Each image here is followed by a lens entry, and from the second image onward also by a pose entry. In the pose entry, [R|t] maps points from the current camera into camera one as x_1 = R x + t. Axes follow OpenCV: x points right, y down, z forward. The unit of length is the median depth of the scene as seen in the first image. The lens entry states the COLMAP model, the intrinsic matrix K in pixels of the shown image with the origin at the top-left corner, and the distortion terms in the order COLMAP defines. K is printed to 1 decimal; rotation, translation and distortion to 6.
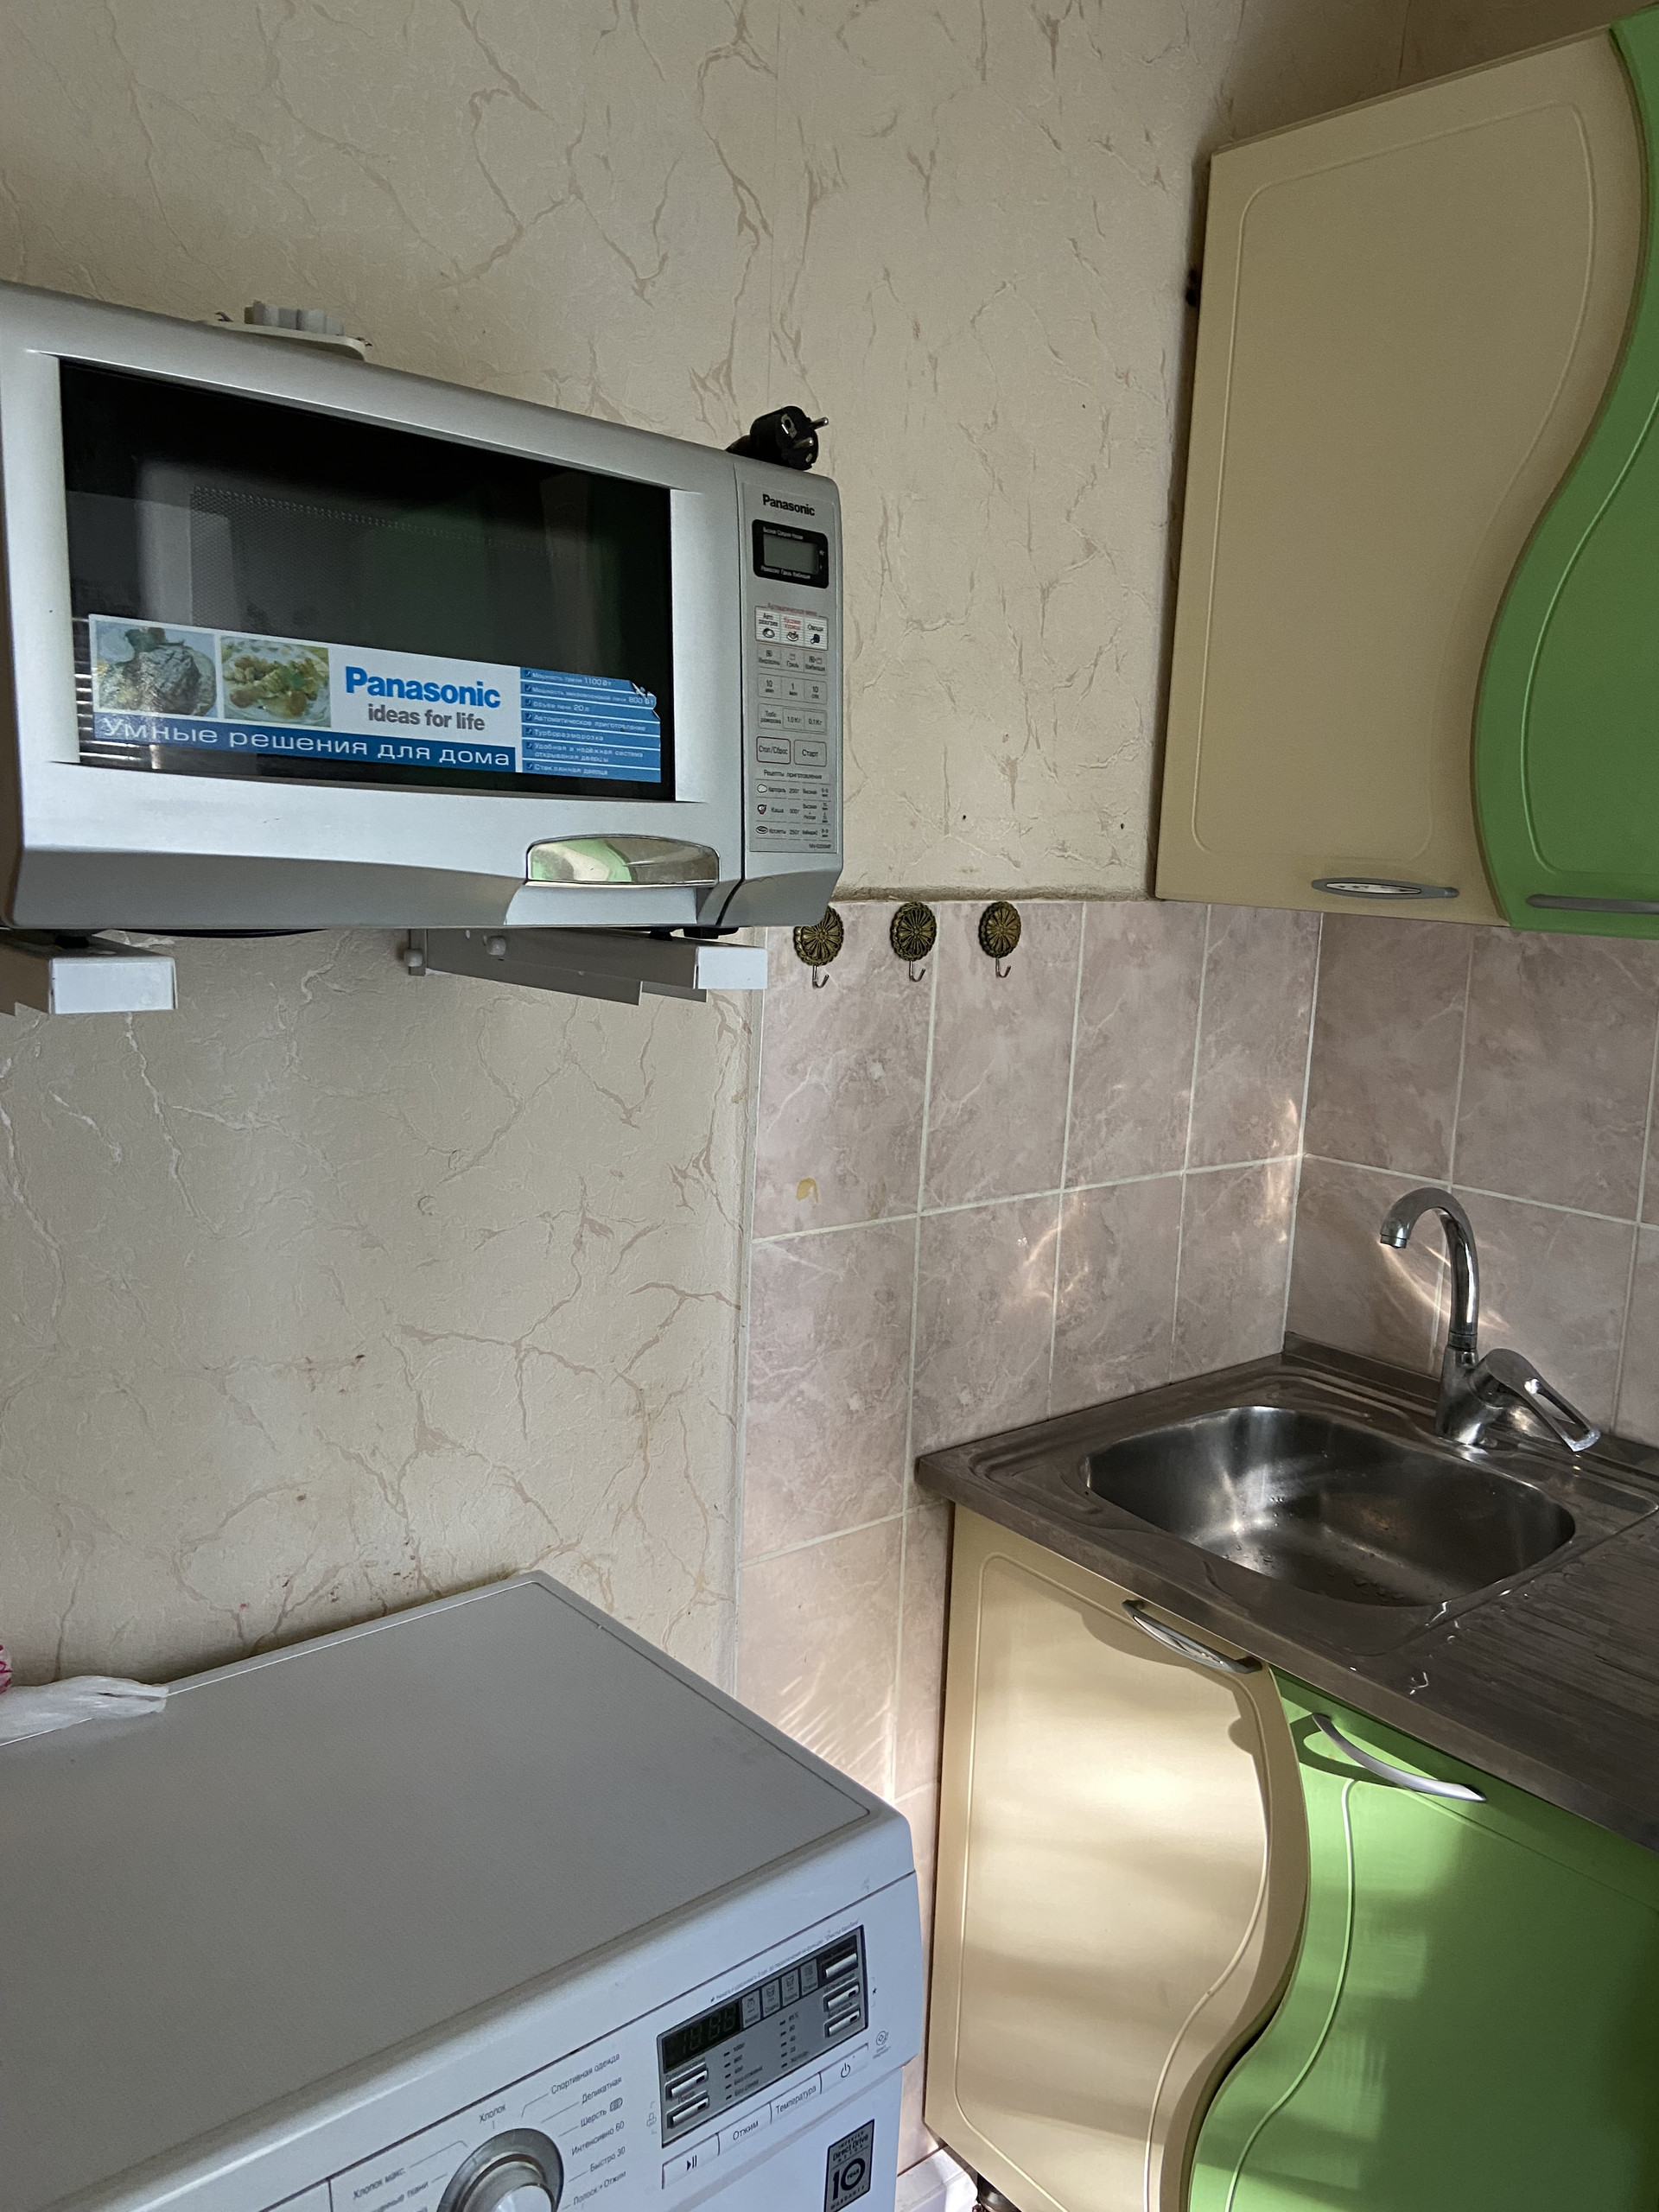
lens RADIAL K [[1627.5, 0, 846.7], [0, 1627.5, 1097.8], [0, 0, 1]] dist [0.118386, -0.163264]
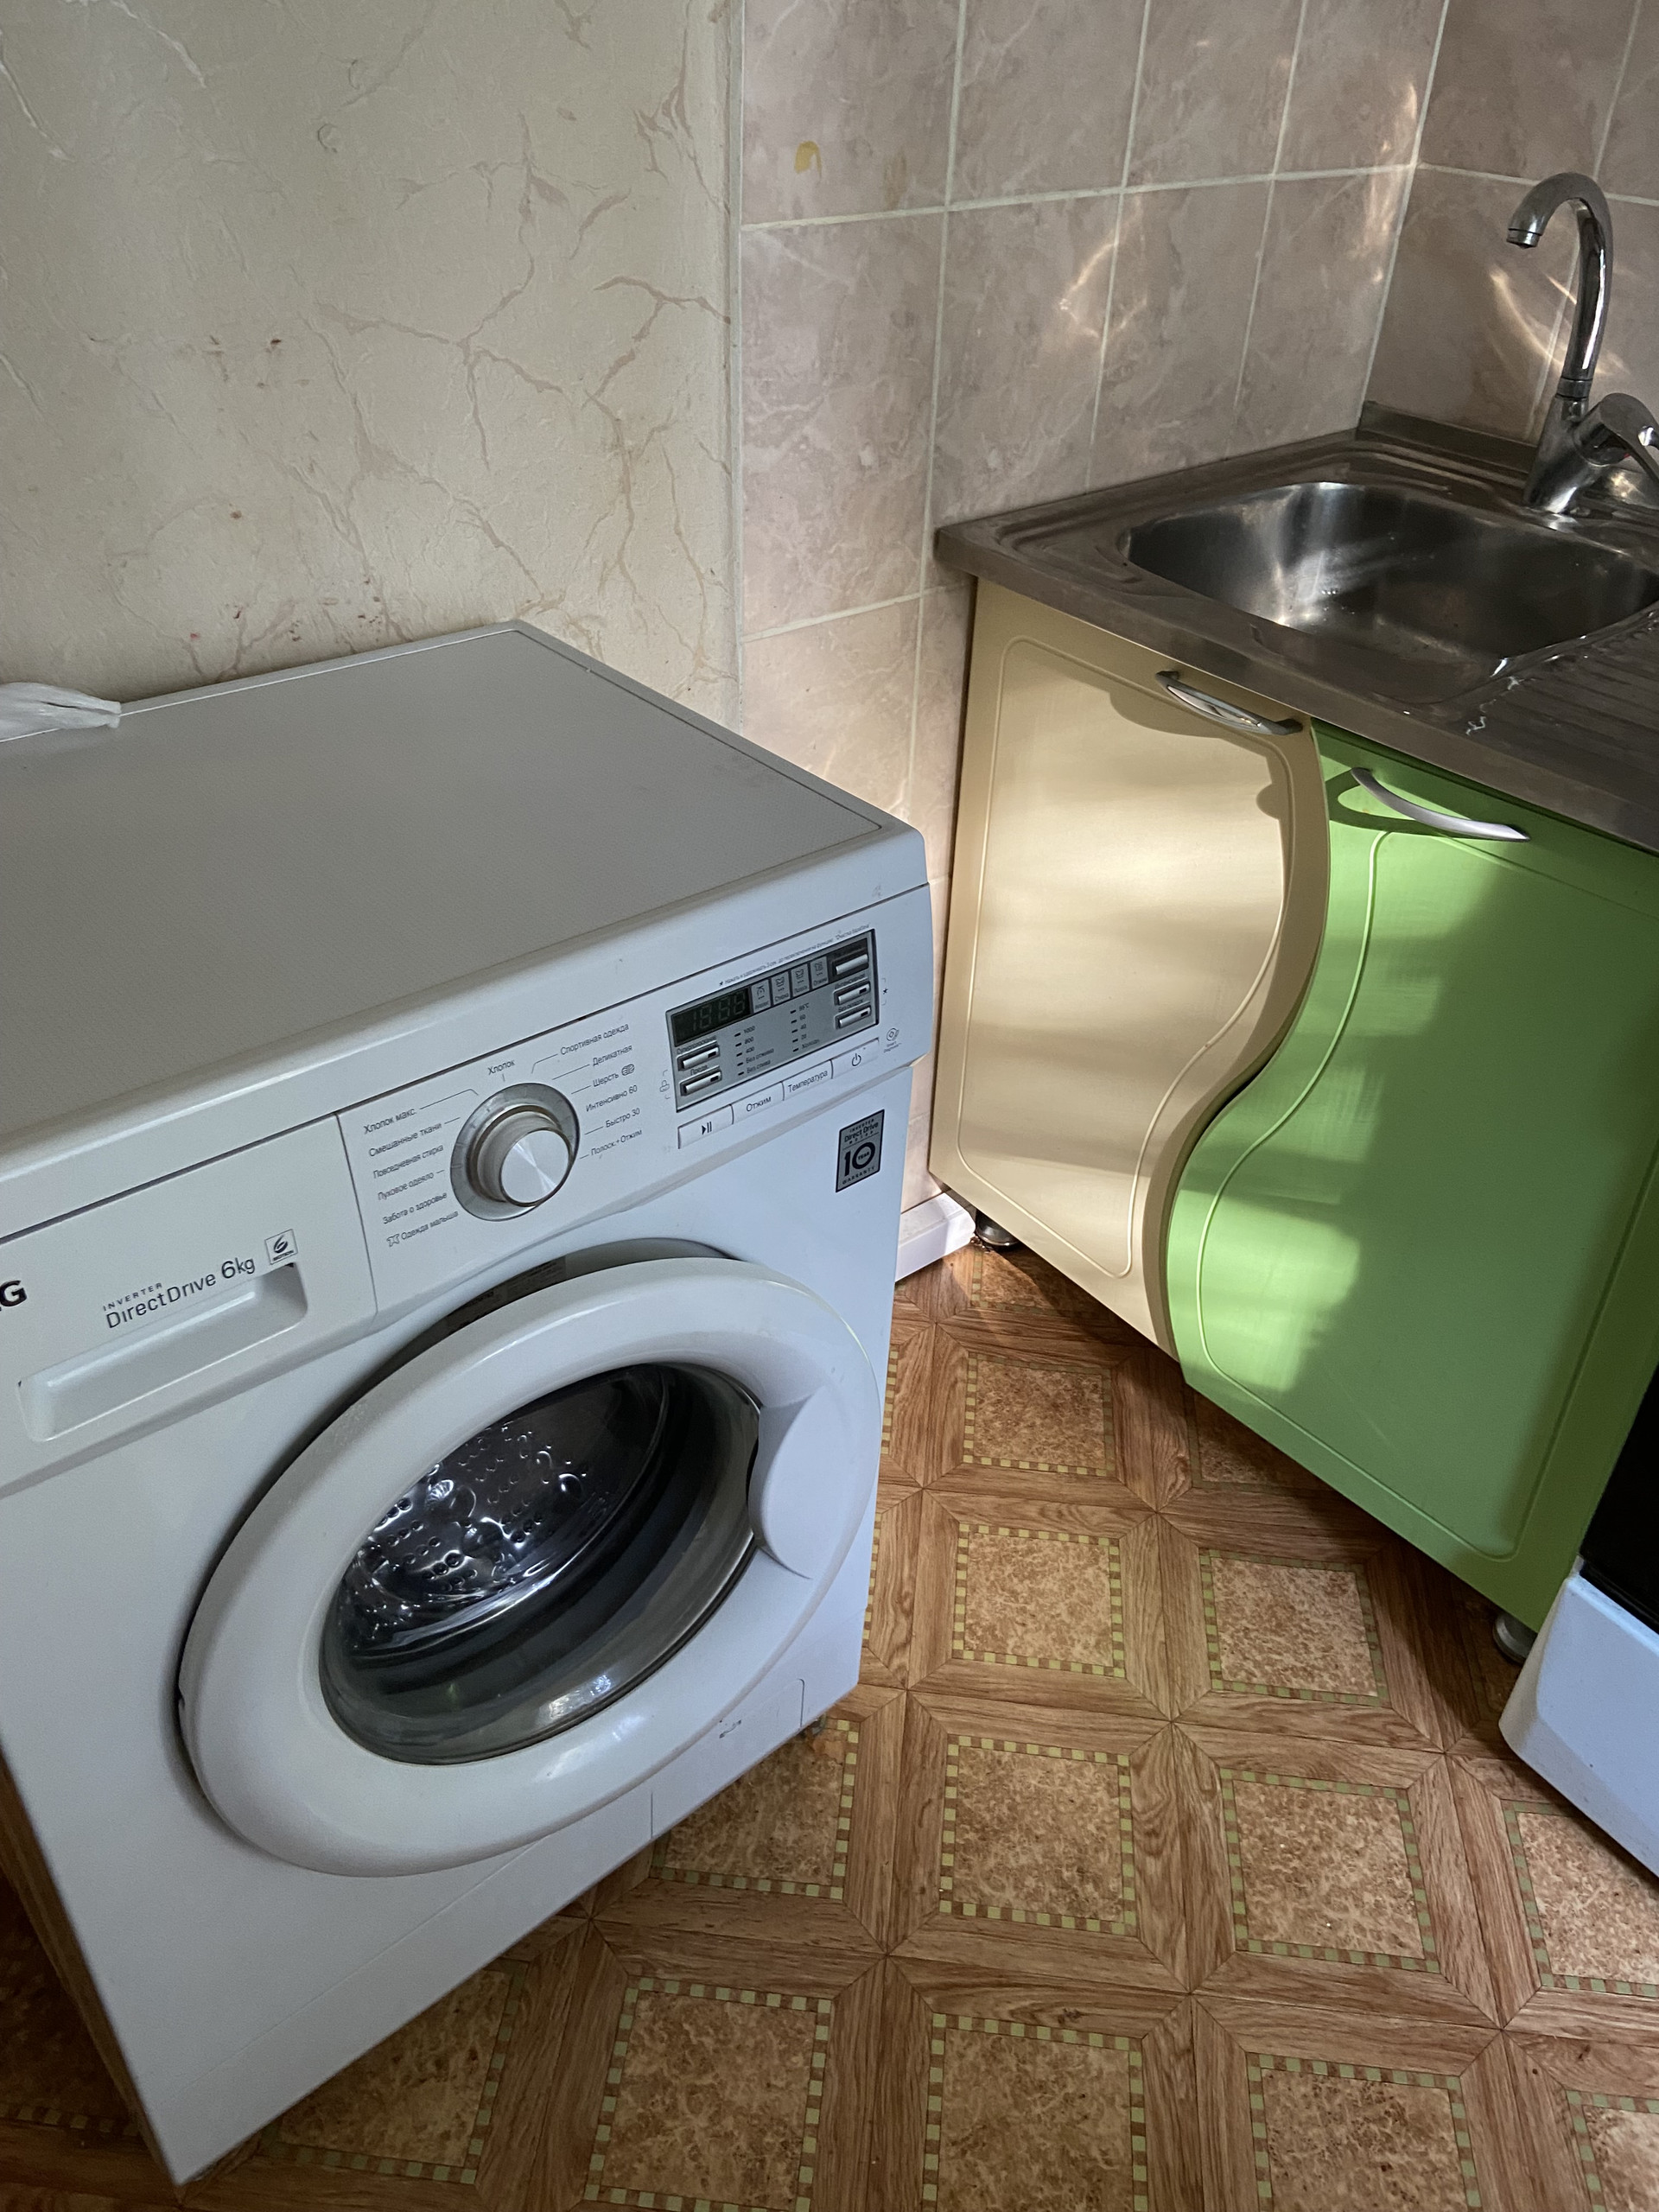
lens RADIAL K [[1620.0, 0, 829.5], [0, 1620.0, 1093.3], [0, 0, 1]] dist [0.122429, -0.152000]
pose [[0.999831, -0.000932, -0.018376, 0.000722], [0.008947, 0.897322, 0.441286, 0.109791], [0.016078, -0.441376, 0.897178, 0.067248]]
